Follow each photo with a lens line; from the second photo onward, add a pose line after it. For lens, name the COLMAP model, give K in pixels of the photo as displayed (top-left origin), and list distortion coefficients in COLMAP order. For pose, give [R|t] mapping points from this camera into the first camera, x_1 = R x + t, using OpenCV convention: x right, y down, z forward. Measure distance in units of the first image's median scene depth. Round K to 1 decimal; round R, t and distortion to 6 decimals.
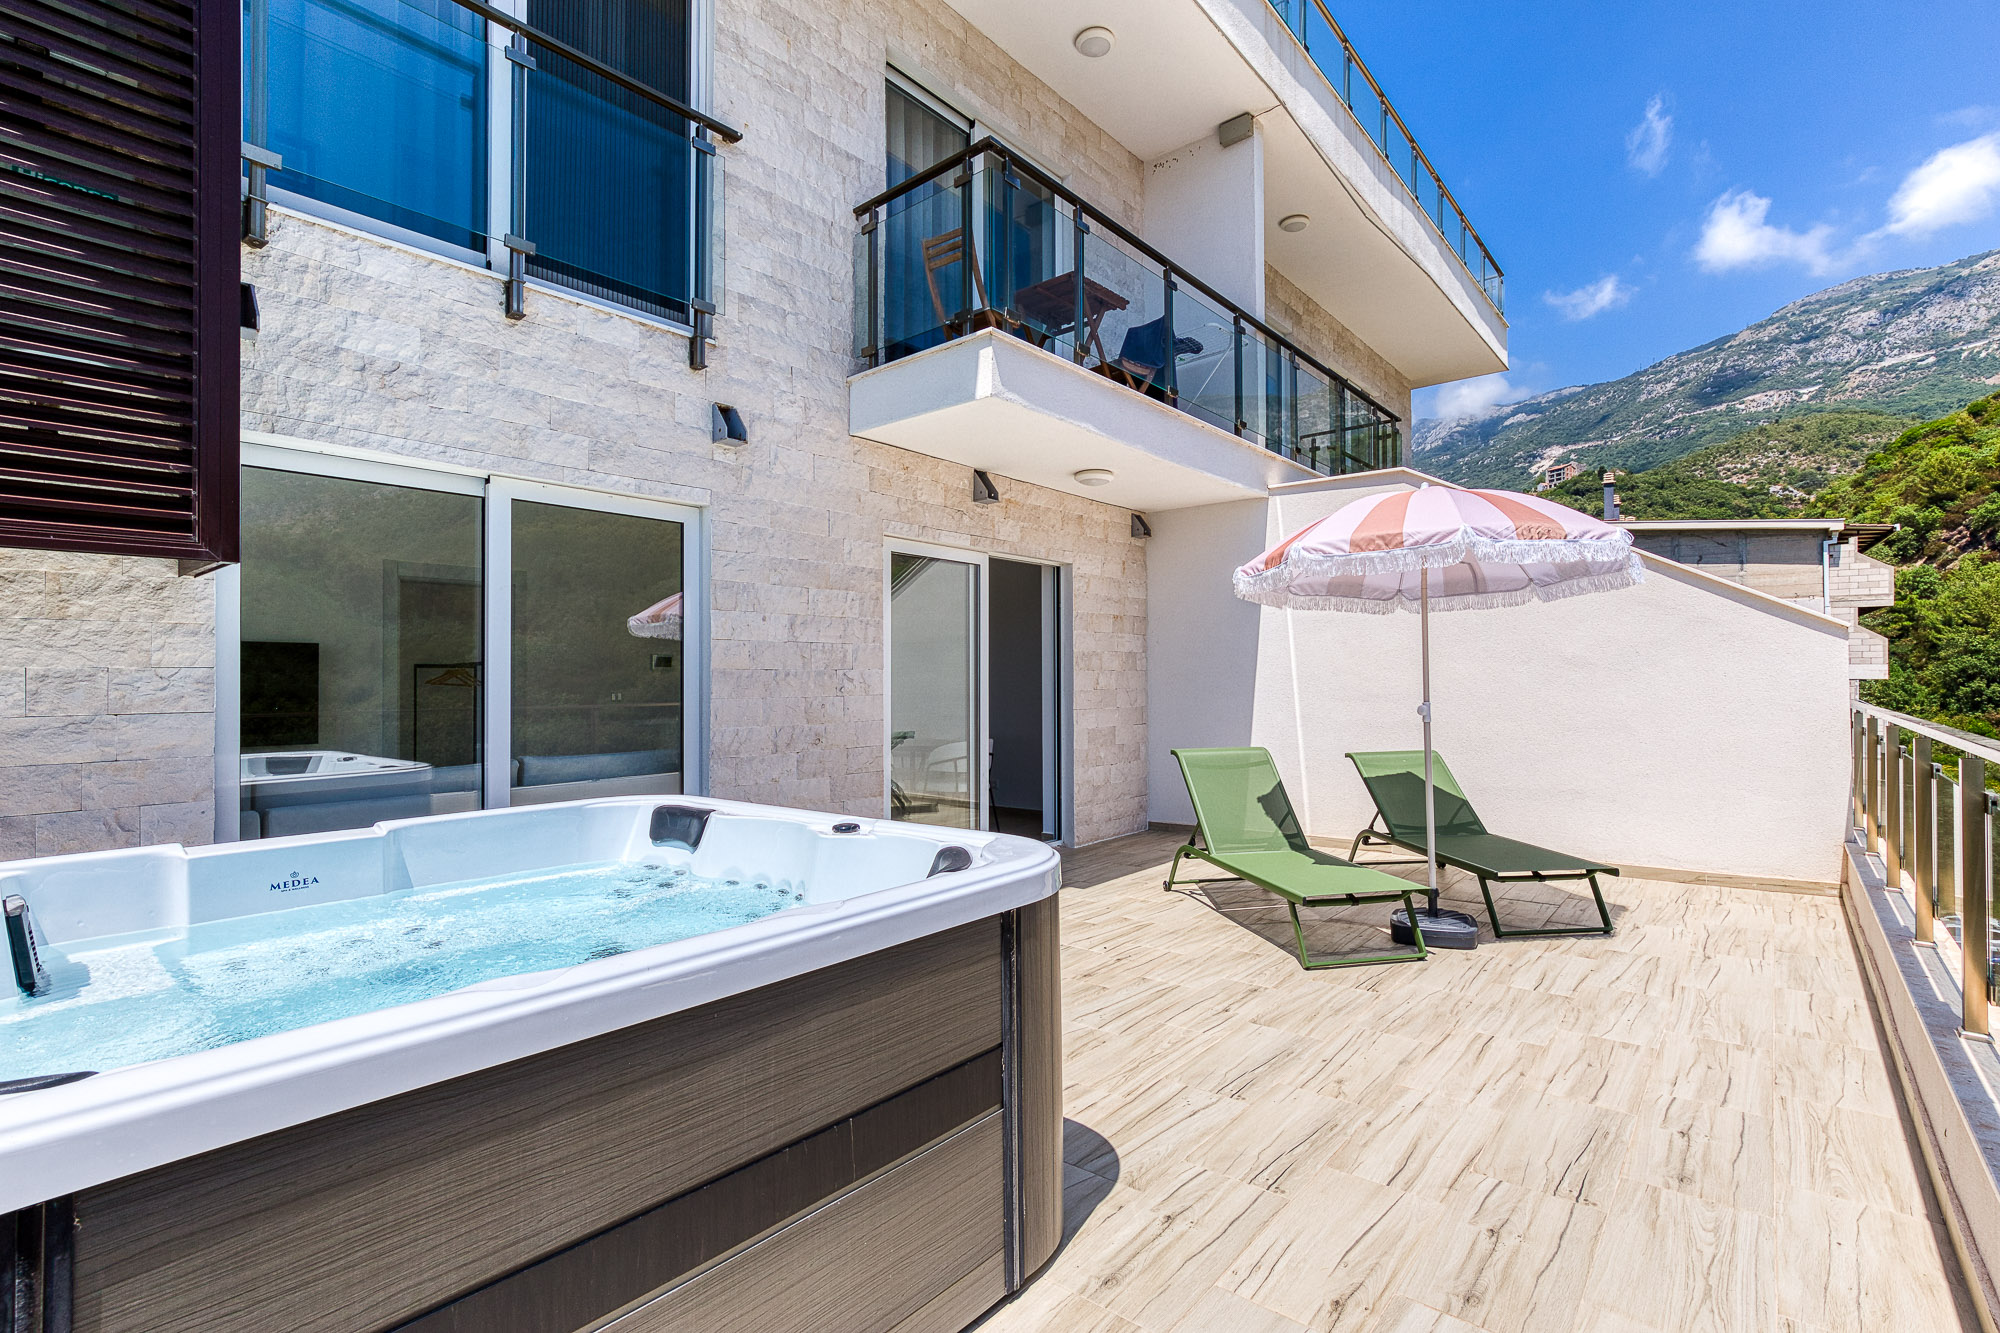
lens RADIAL K [[927.4, 0, 999.0], [0, 927.4, 670.2], [0, 0, 1]] dist [0.004922, -0.001332]
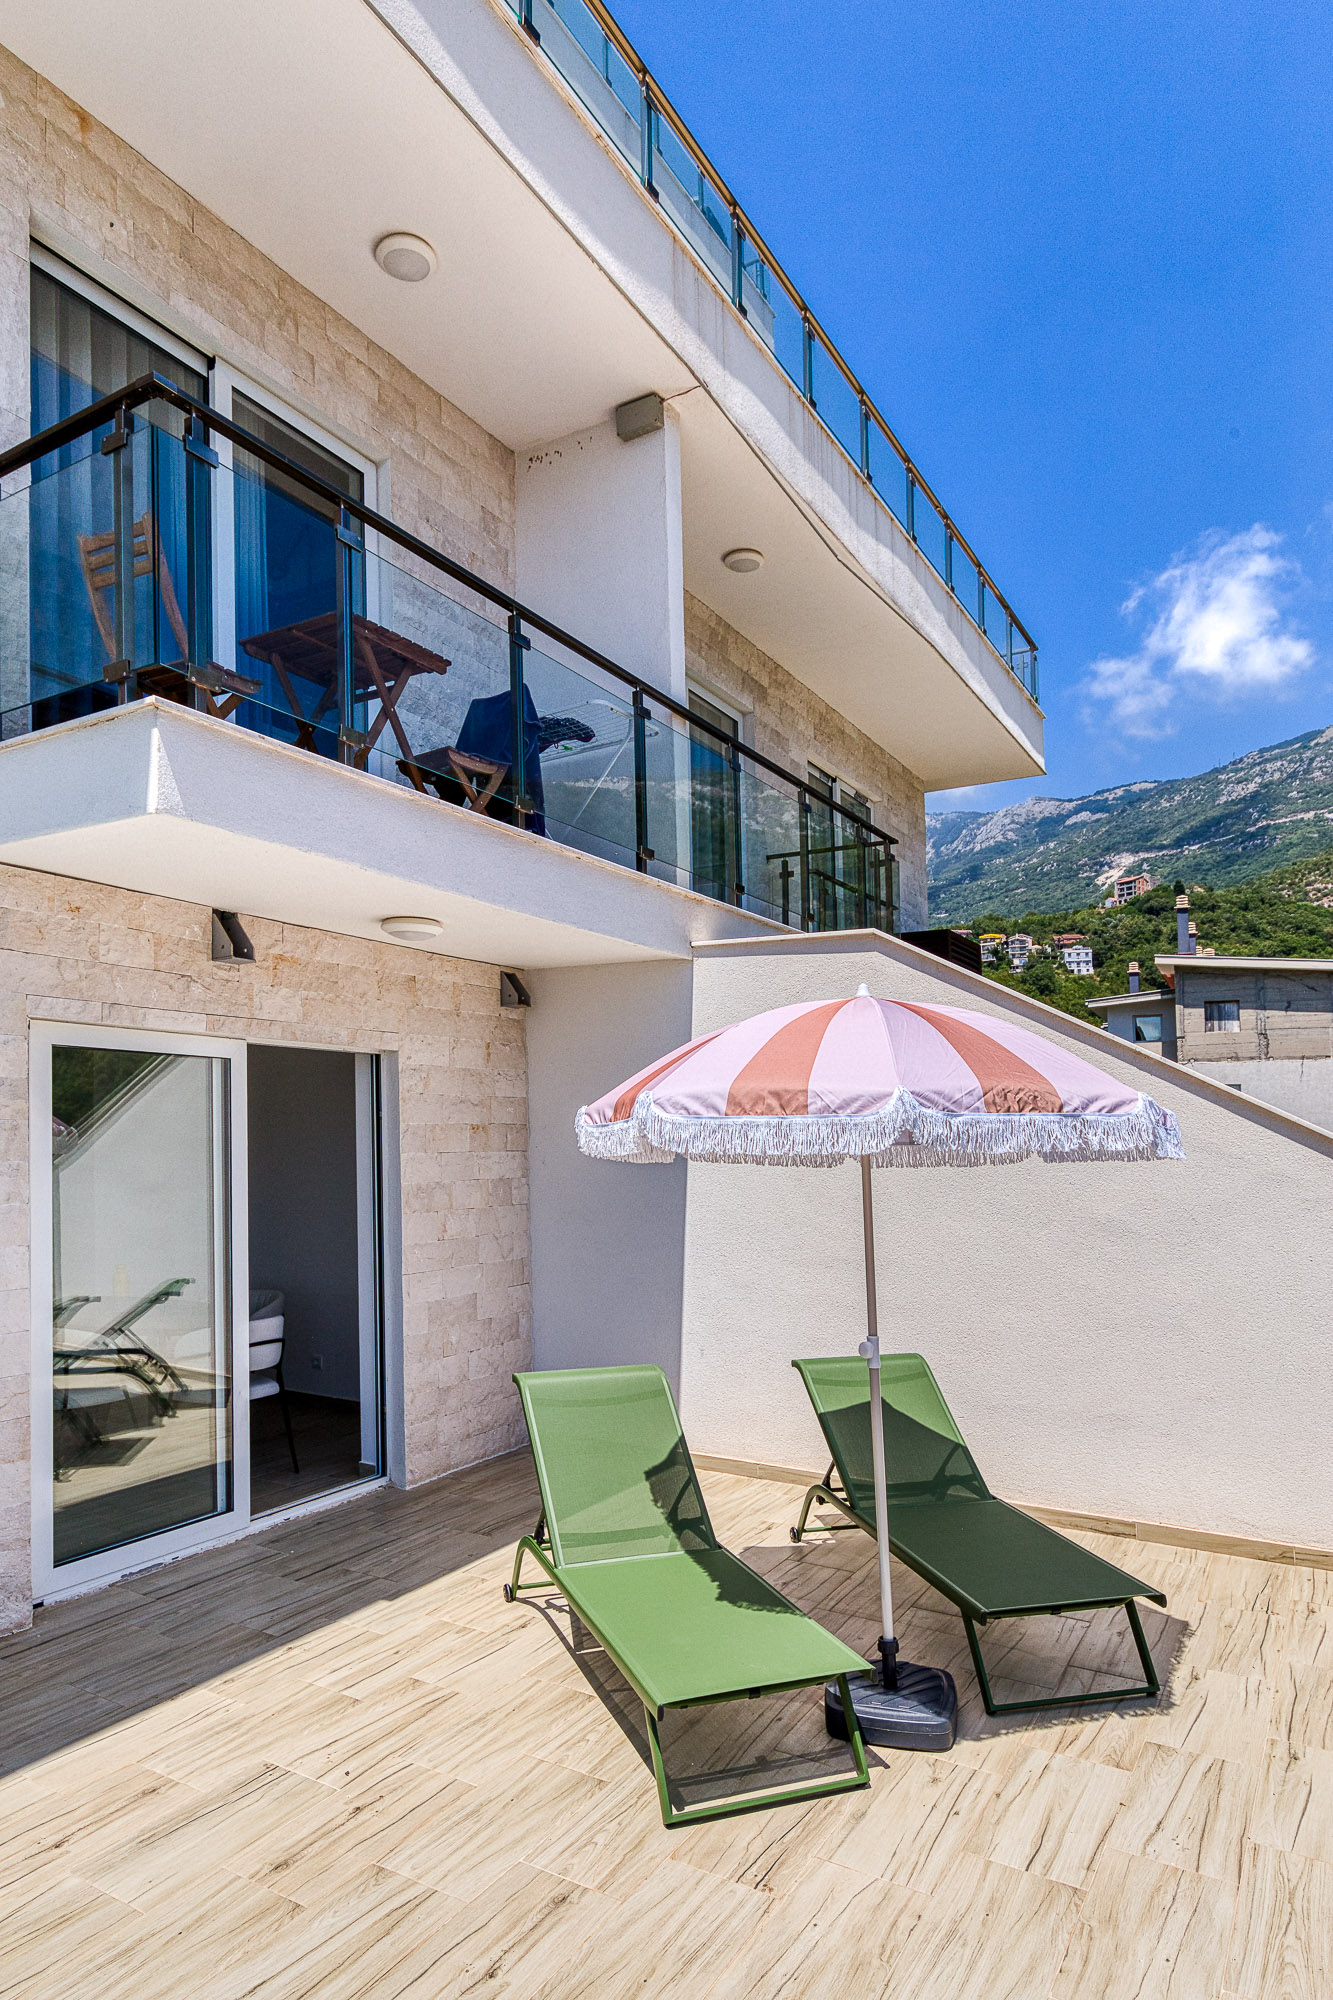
lens RADIAL K [[1176.8, 0, 675.0], [0, 1176.8, 1034.6], [0, 0, 1]] dist [0.017733, -0.006162]
pose [[0.986874, 0.013174, 0.160956, 0.151593], [-0.005369, 0.998792, -0.048835, -0.096547], [-0.161405, 0.047330, 0.985753, 0.179723]]
